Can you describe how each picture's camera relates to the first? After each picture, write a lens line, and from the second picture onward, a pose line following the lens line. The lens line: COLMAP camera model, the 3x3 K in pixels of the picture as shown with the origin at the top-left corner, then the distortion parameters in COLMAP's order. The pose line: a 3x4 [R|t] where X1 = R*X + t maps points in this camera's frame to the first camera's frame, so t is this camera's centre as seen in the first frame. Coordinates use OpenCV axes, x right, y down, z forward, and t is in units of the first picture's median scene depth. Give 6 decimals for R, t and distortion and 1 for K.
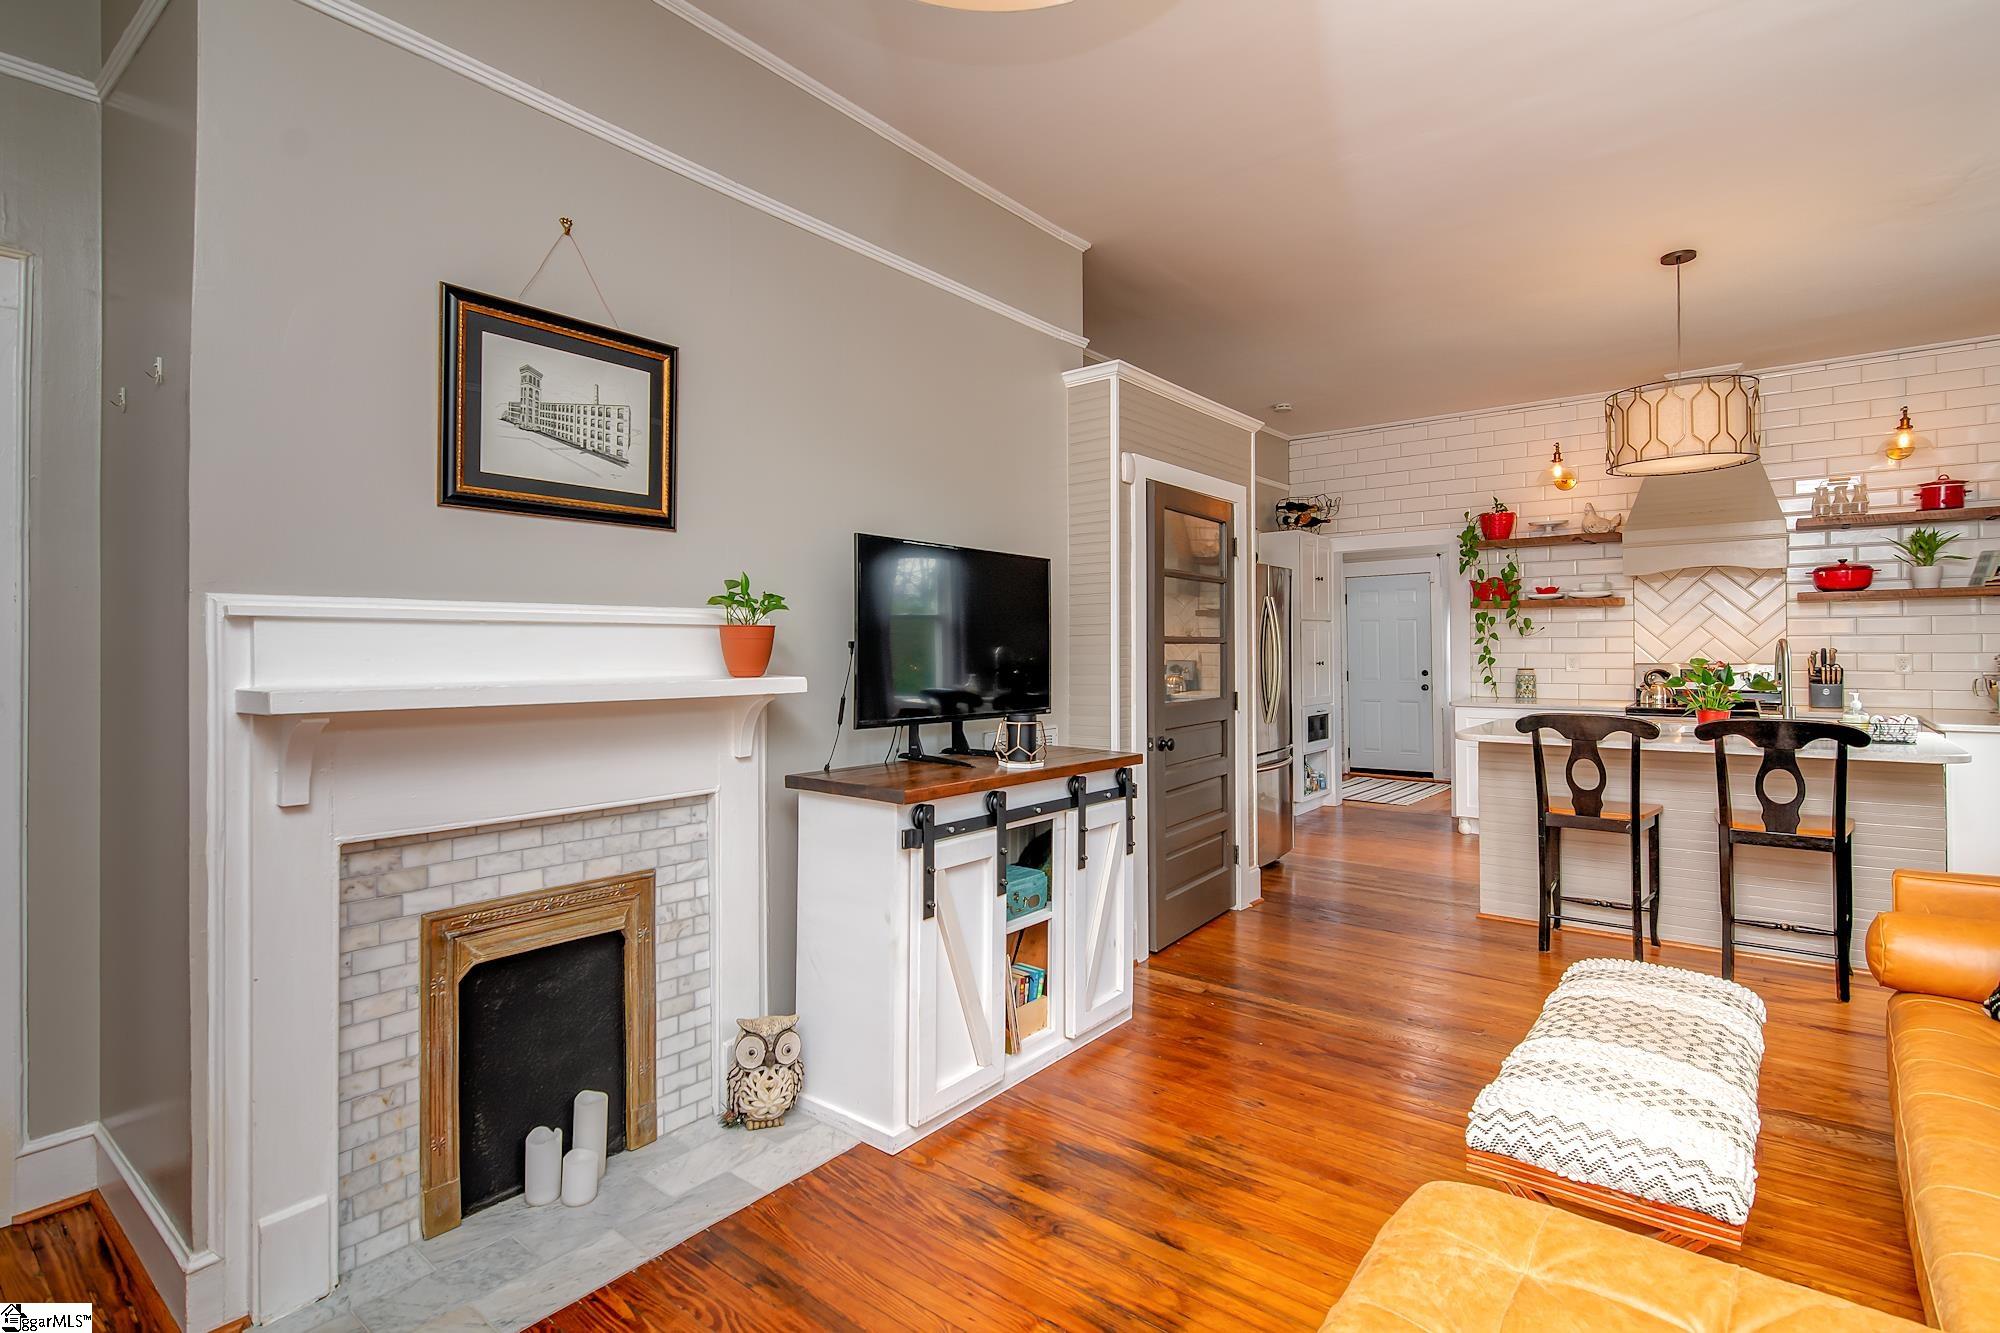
lens RADIAL K [[981.4, 0, 995.7], [0, 981.4, 655.5], [0, 0, 1]] dist [-0.002577, -0.000723]
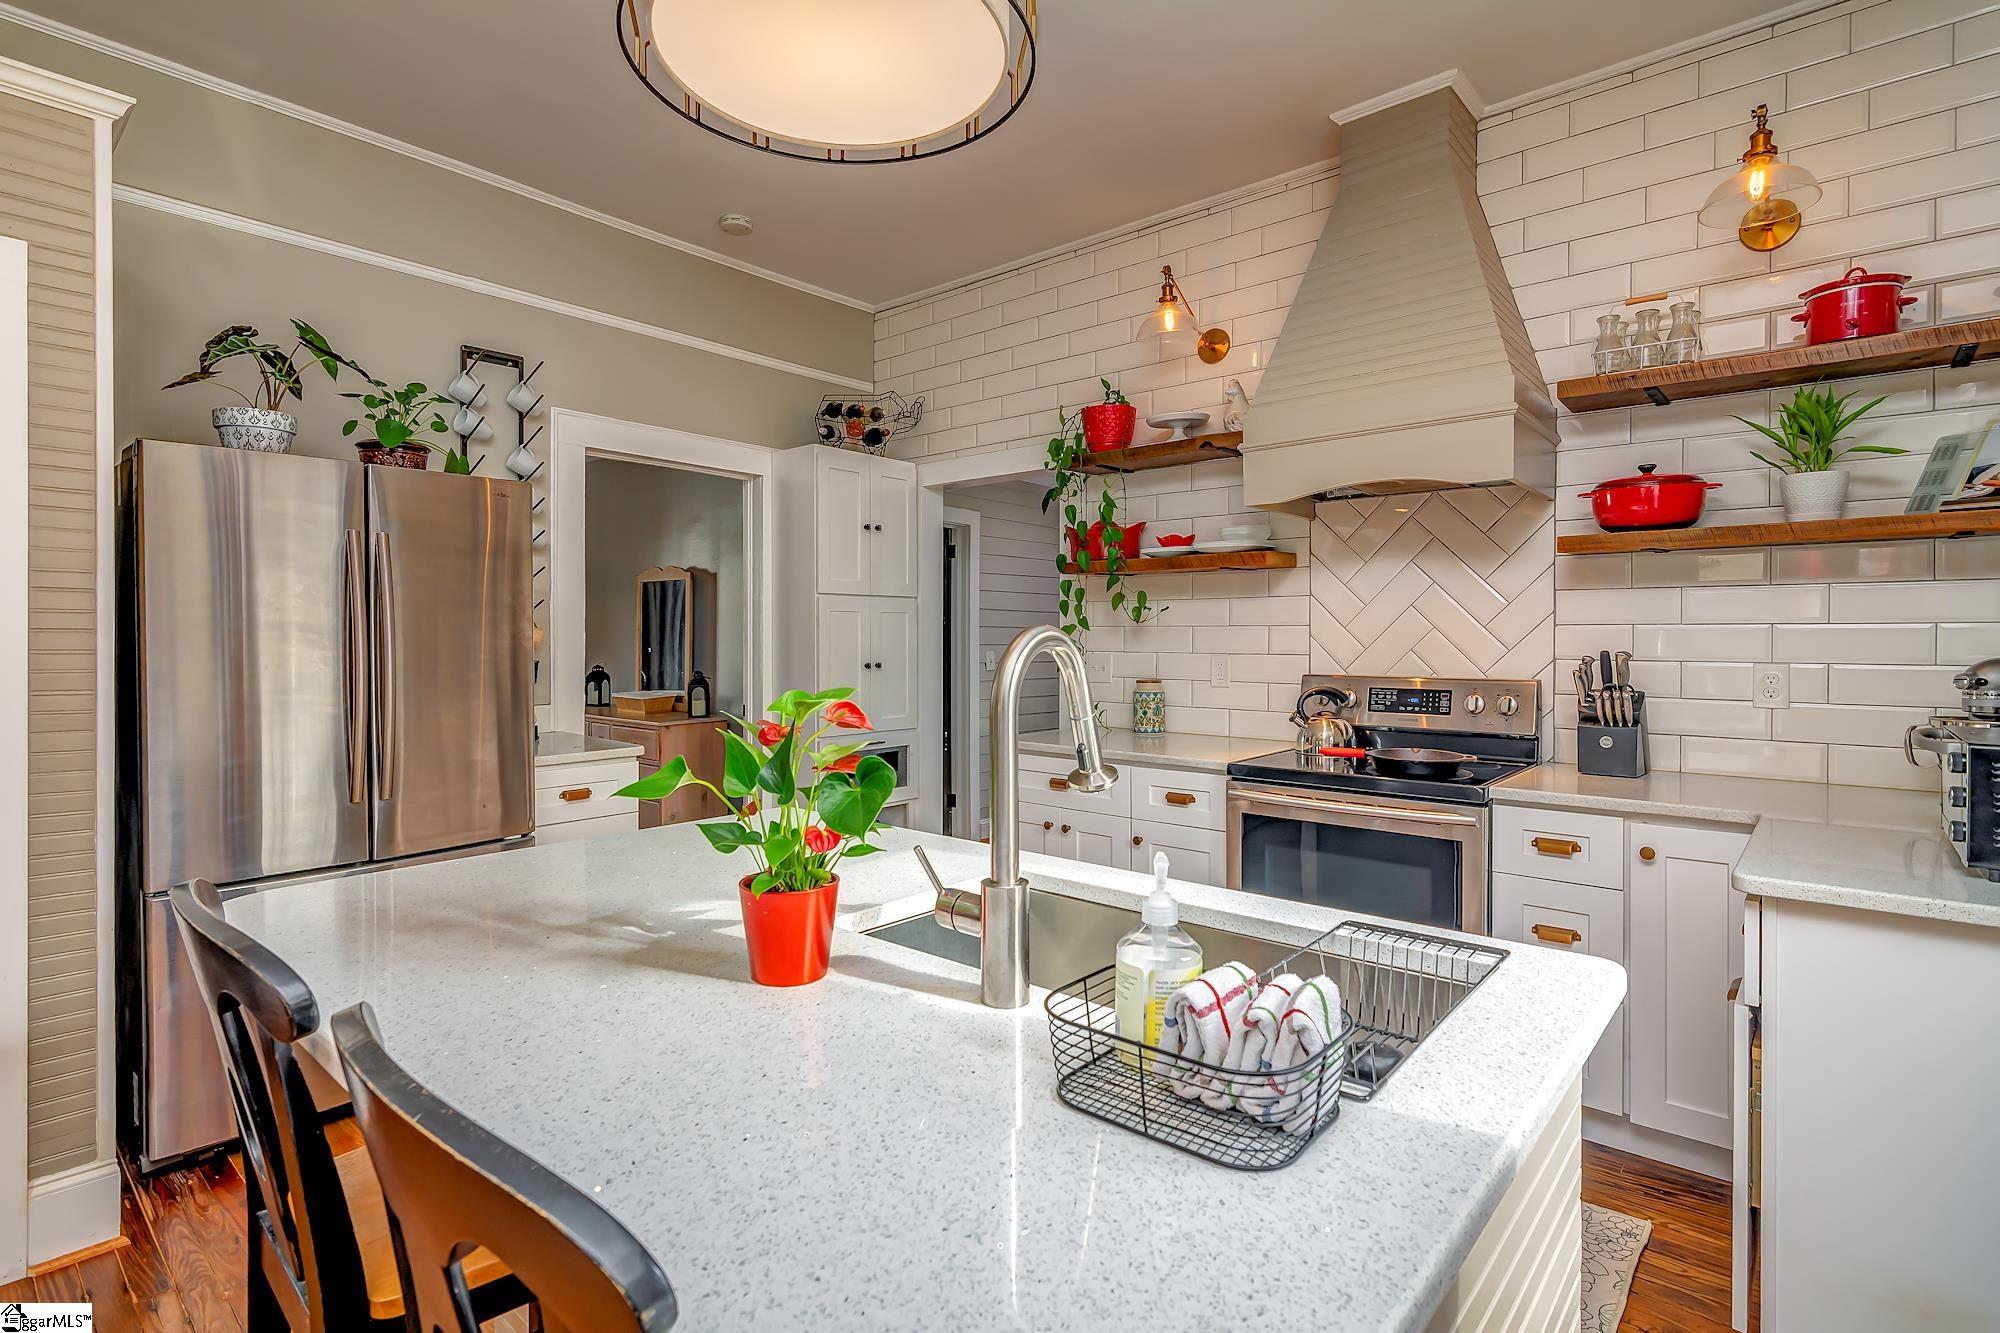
lens RADIAL K [[981.4, 0, 1003.0], [0, 981.4, 654.8], [0, 0, 1]] dist [-0.002577, -0.000723]
pose [[0.999514, 0.010470, -0.029375, 0.565099], [-0.010159, 0.999891, 0.010705, -0.007887], [0.029484, -0.010401, 0.999511, 0.513514]]
